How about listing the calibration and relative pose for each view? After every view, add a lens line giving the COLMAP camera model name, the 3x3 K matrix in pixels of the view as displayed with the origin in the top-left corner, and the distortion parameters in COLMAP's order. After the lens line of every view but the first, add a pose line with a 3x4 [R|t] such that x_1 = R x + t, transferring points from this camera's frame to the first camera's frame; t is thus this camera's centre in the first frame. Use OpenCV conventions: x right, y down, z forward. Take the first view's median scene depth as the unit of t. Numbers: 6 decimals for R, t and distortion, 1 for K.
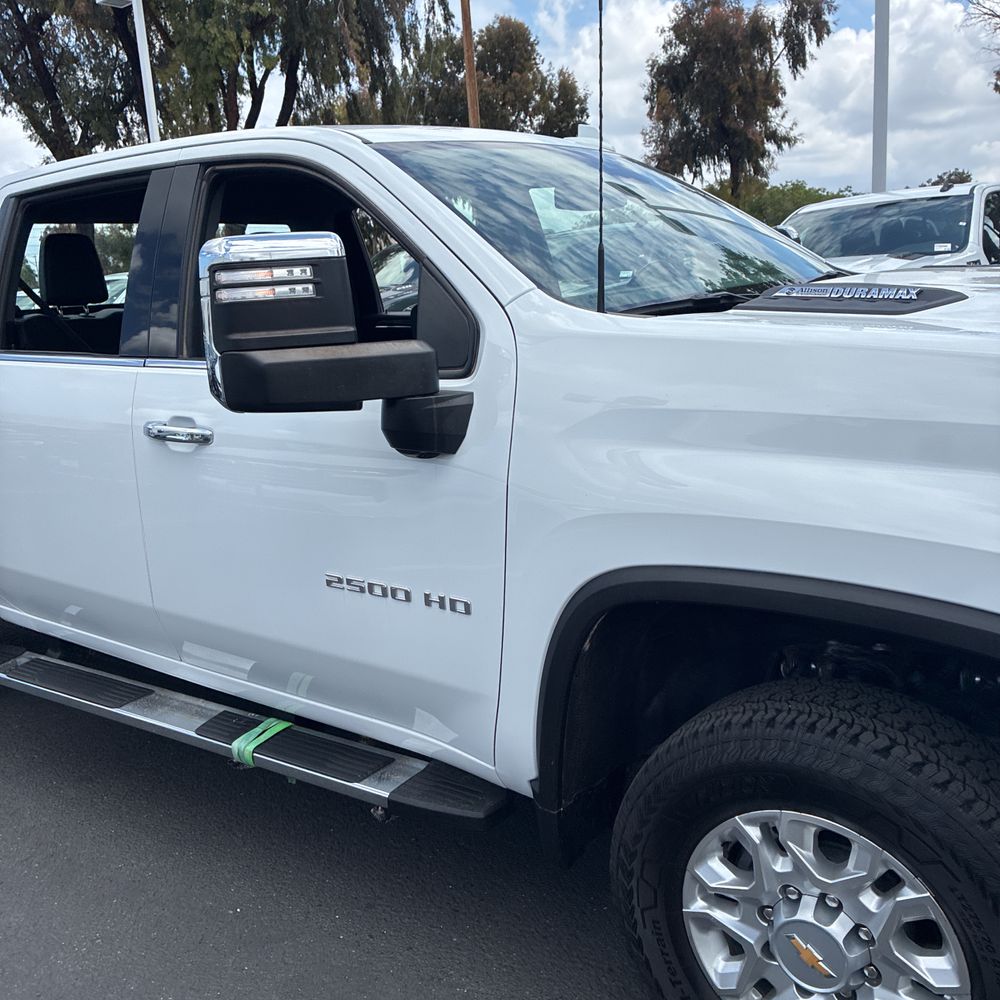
lens RADIAL K [[1022.9, 0, 495.9], [0, 1022.9, 488.5], [0, 0, 1]] dist [0.026412, 0.000000]
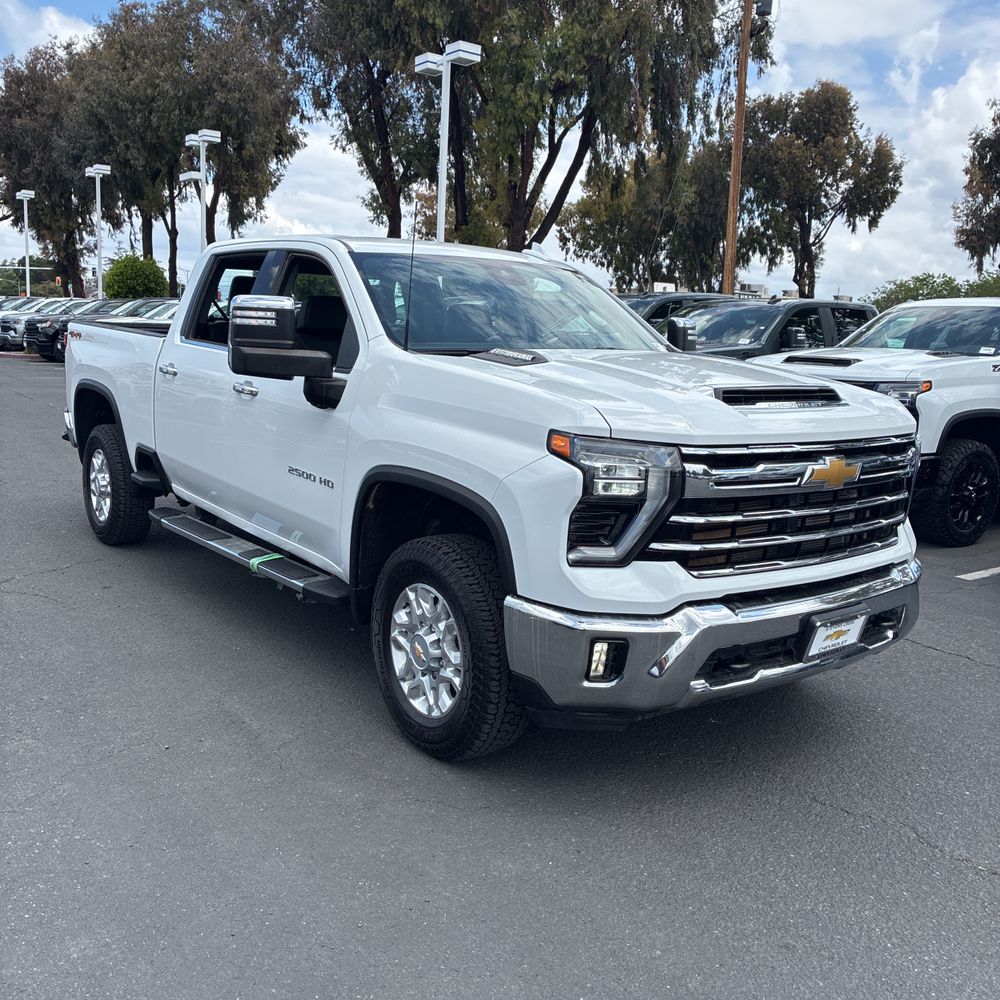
lens RADIAL K [[1022.9, 0, 509.7], [0, 1022.9, 490.7], [0, 0, 1]] dist [0.026412, 0.000000]
pose [[0.956306, 0.150858, -0.250442, 0.858587], [-0.160320, 0.986907, -0.017696, 0.112372], [0.244493, 0.057073, 0.967970, -0.926017]]
